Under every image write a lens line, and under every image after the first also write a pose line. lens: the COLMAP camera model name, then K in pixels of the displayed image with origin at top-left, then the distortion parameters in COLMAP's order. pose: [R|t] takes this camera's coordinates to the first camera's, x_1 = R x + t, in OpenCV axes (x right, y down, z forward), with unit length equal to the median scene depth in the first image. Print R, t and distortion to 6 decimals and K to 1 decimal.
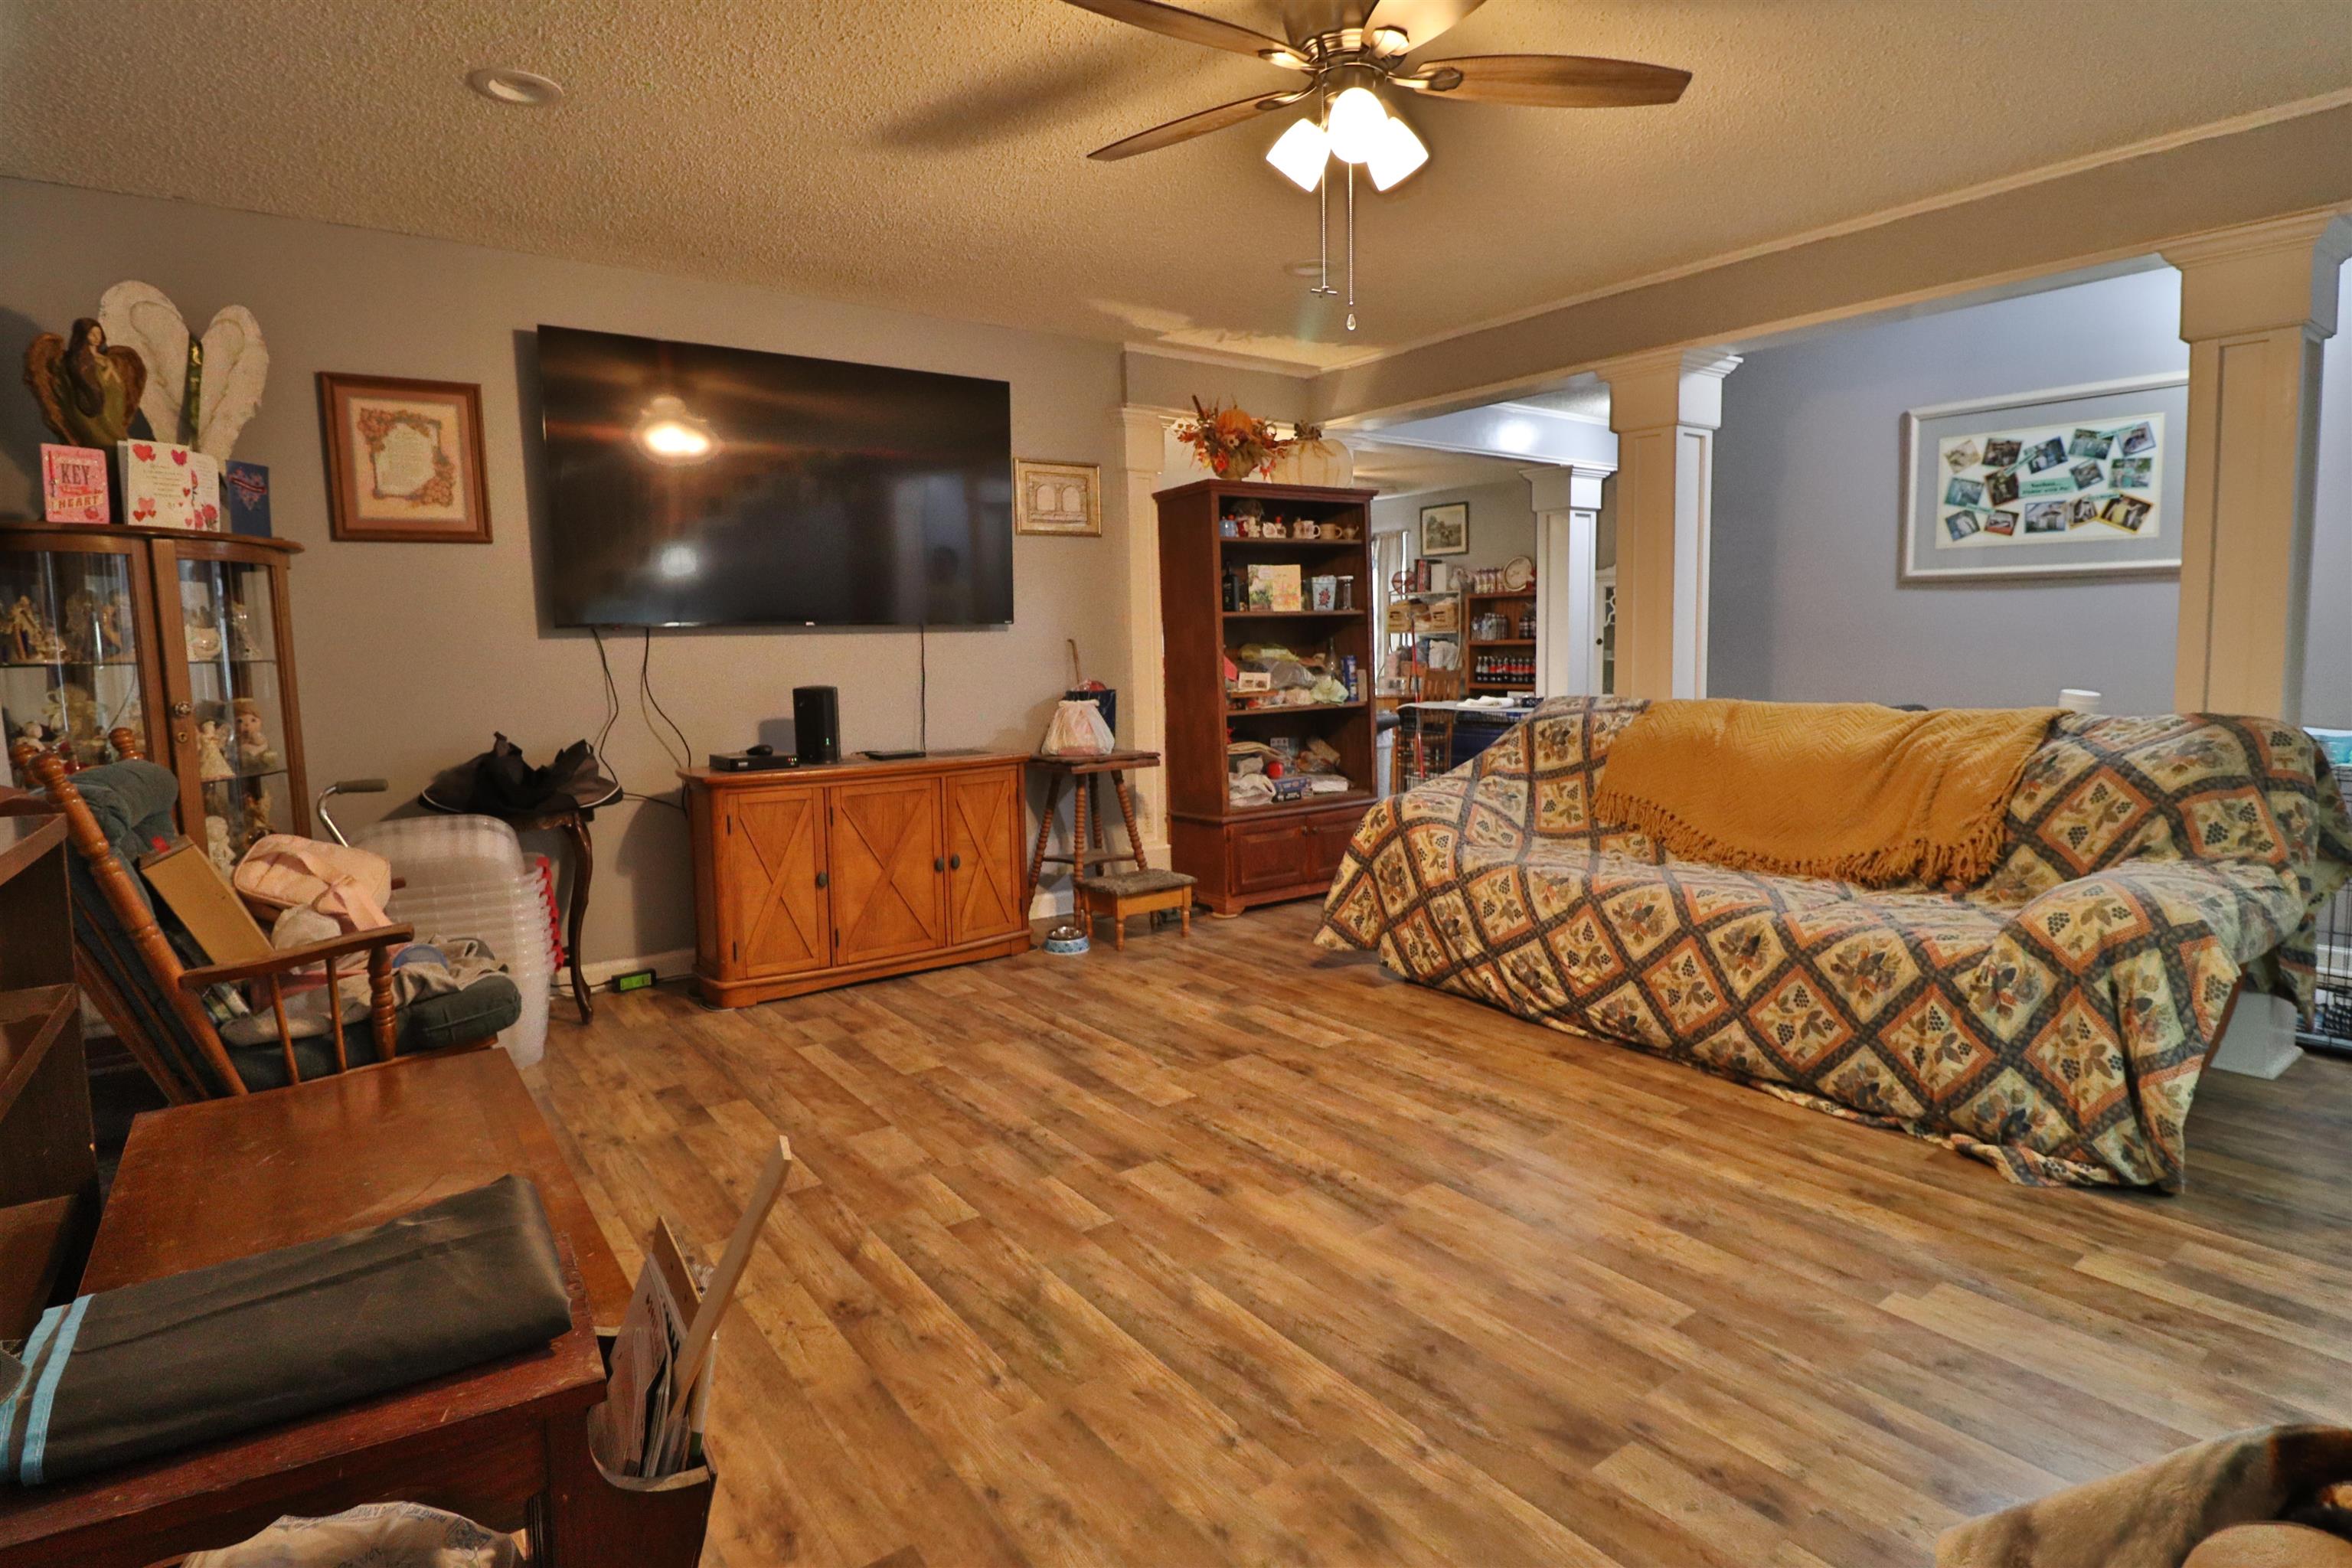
lens RADIAL K [[1210.8, 0, 1191.8], [0, 1210.8, 758.2], [0, 0, 1]] dist [0.003185, -0.015868]
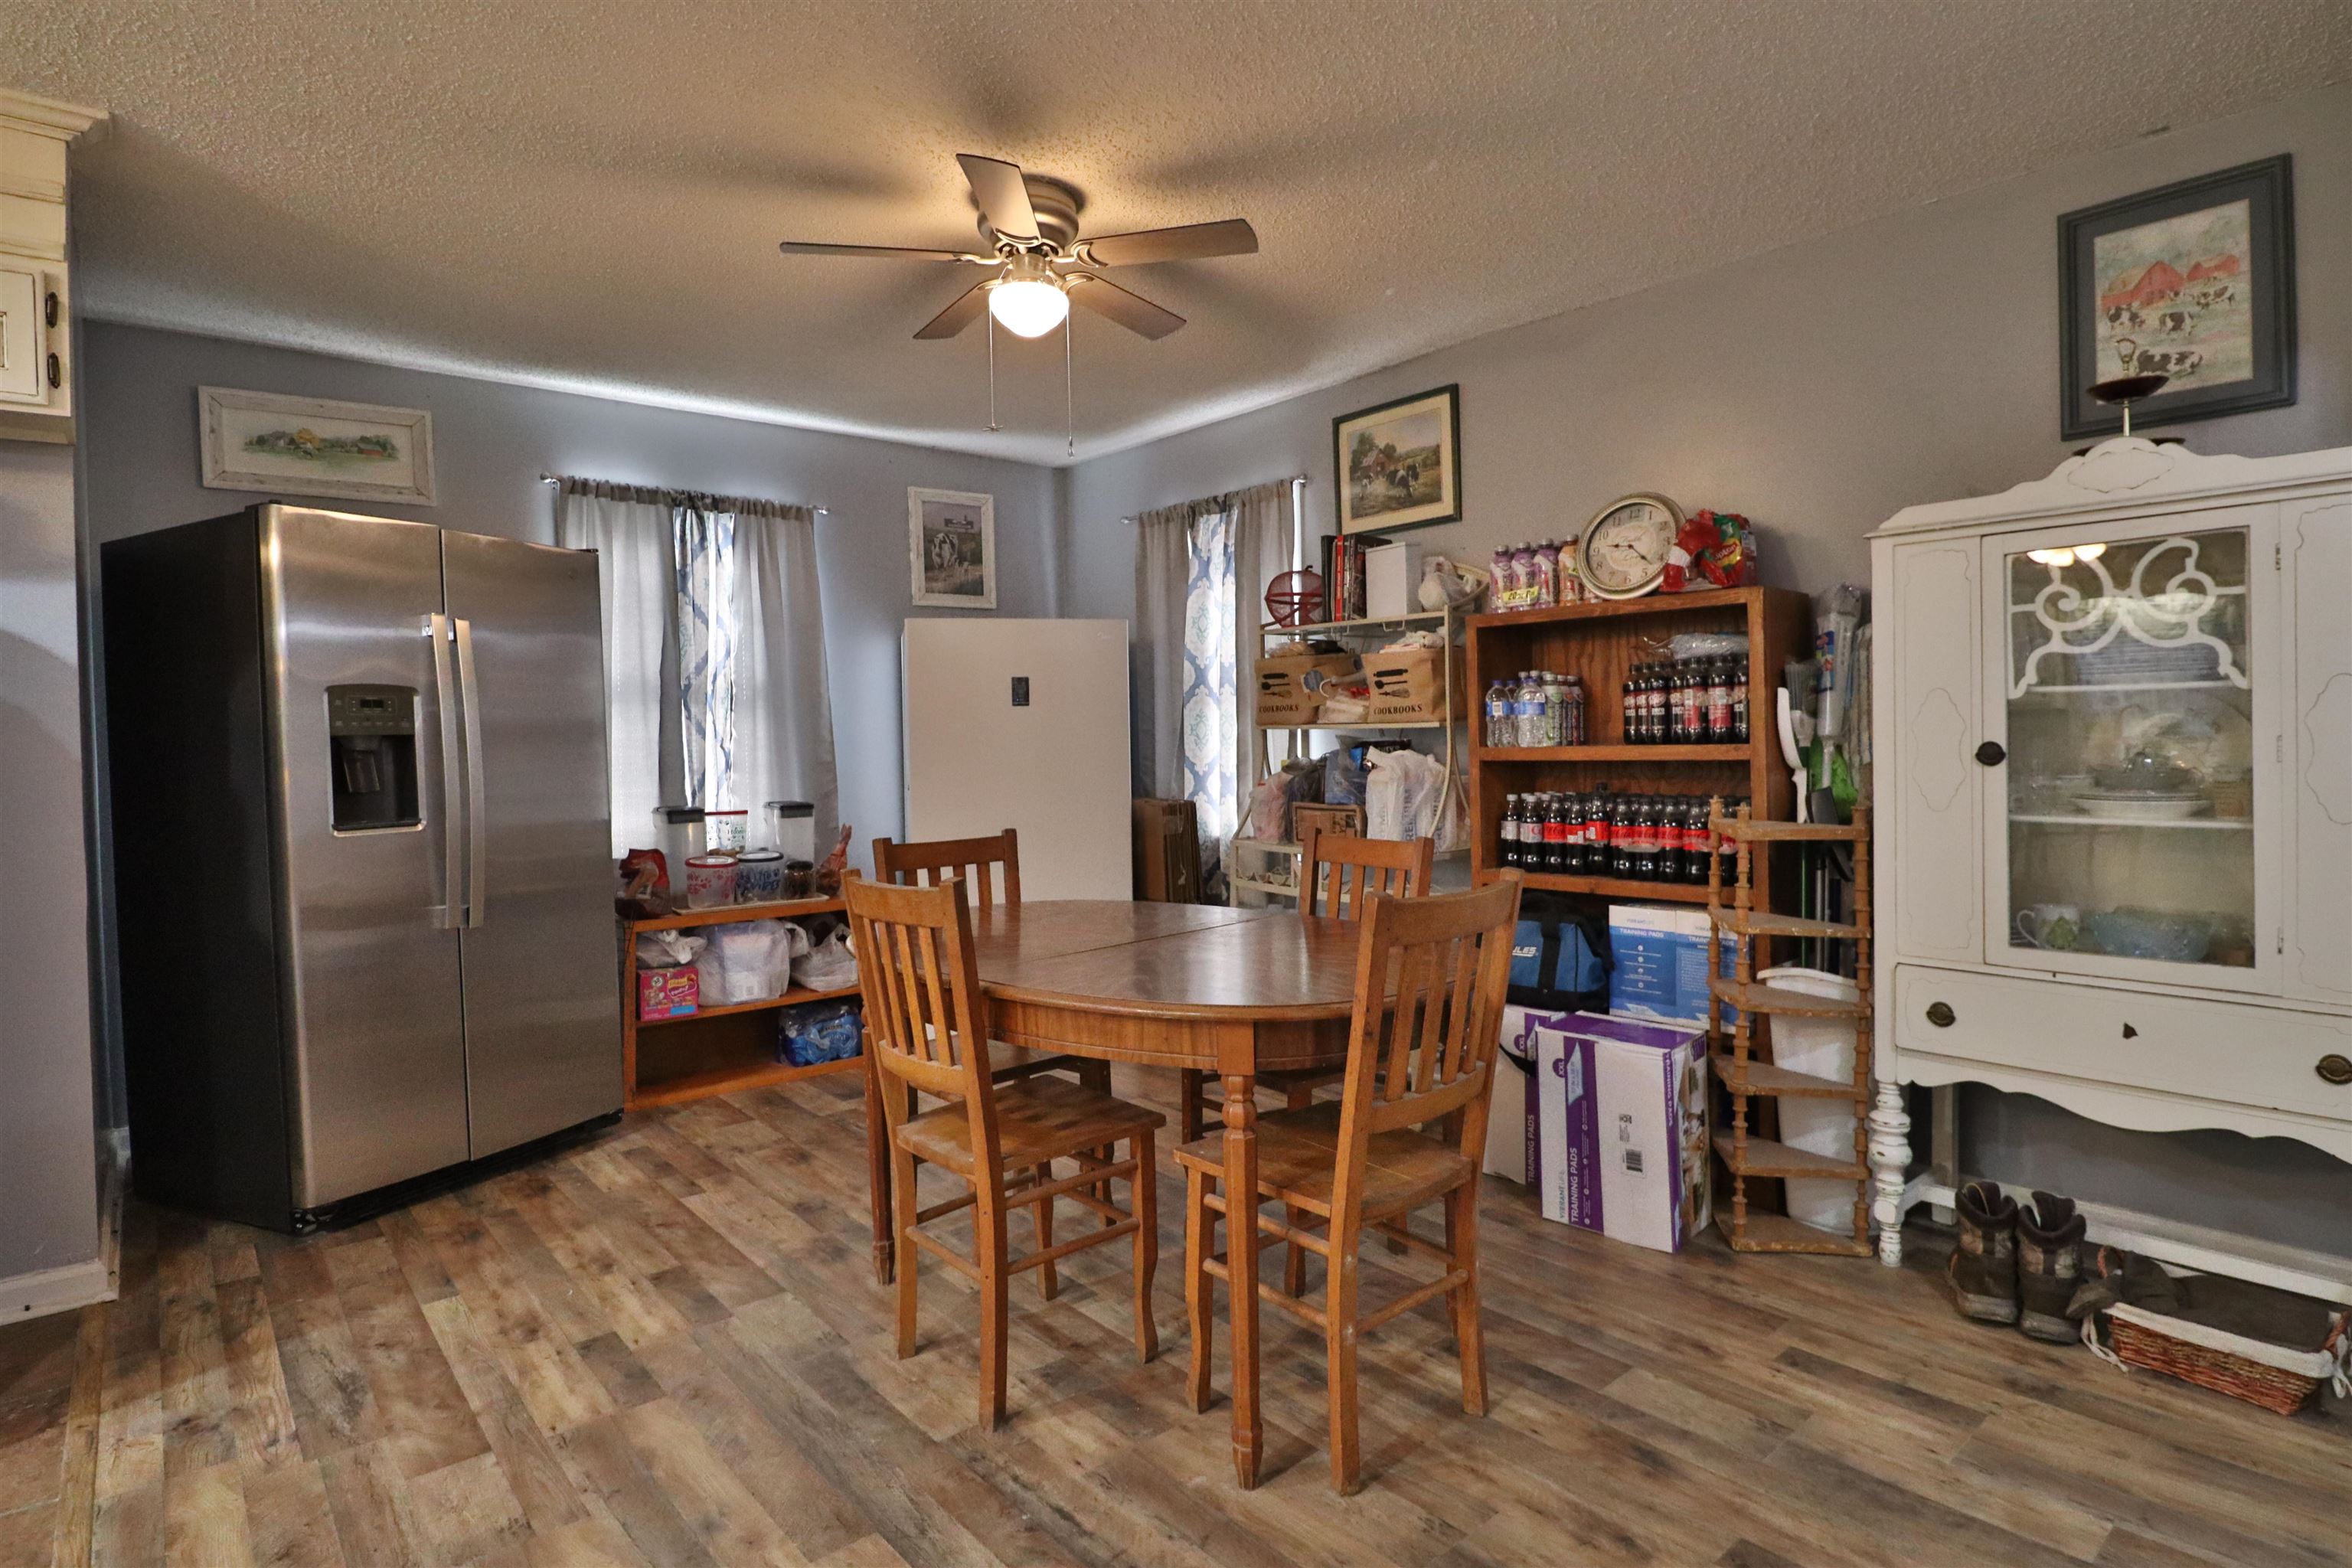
lens RADIAL K [[1210.8, 0, 1191.8], [0, 1210.8, 758.2], [0, 0, 1]] dist [0.003185, -0.015868]
pose [[0.997453, -0.002158, 0.071301, 0.089957], [0.008146, 0.996450, -0.083788, -0.048805], [-0.070867, 0.084155, 0.993929, 0.489433]]
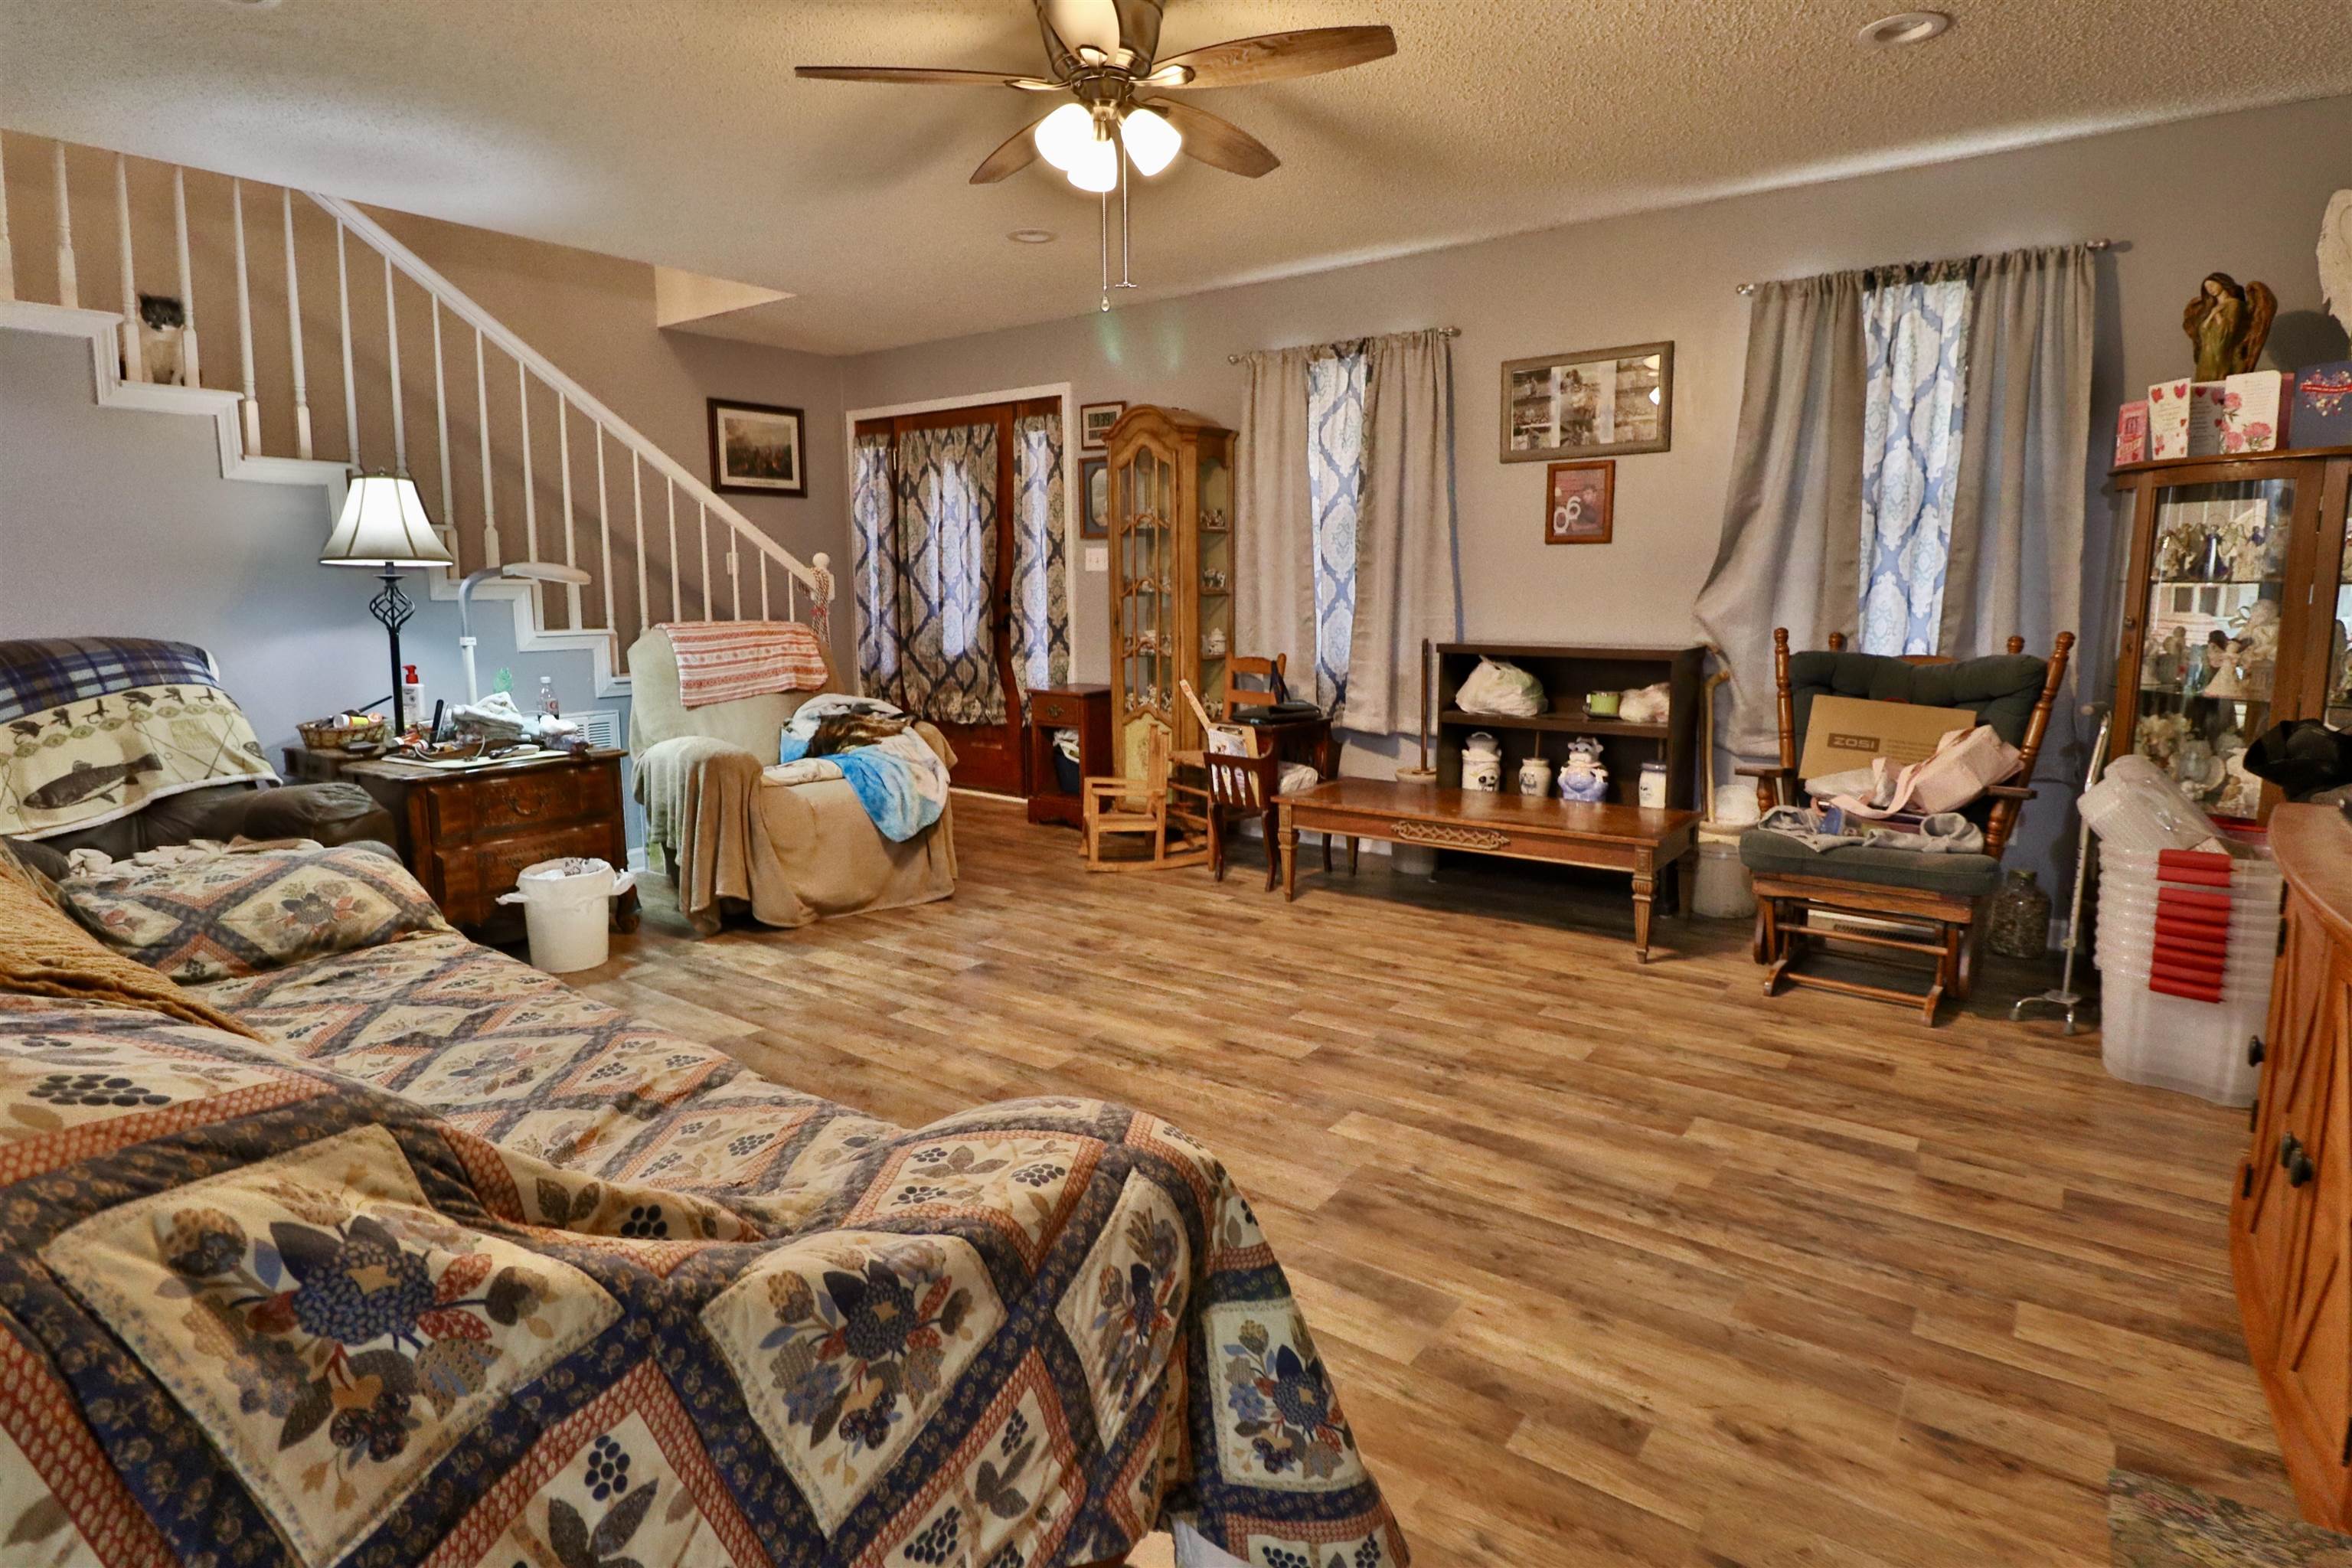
lens RADIAL K [[1210.8, 0, 1191.8], [0, 1210.8, 758.2], [0, 0, 1]] dist [0.003185, -0.015868]
pose [[-0.957610, 0.061564, -0.281412, 0.554016], [-0.008907, 0.970101, 0.242537, -0.302211], [0.287930, 0.234762, -0.928431, 2.999397]]
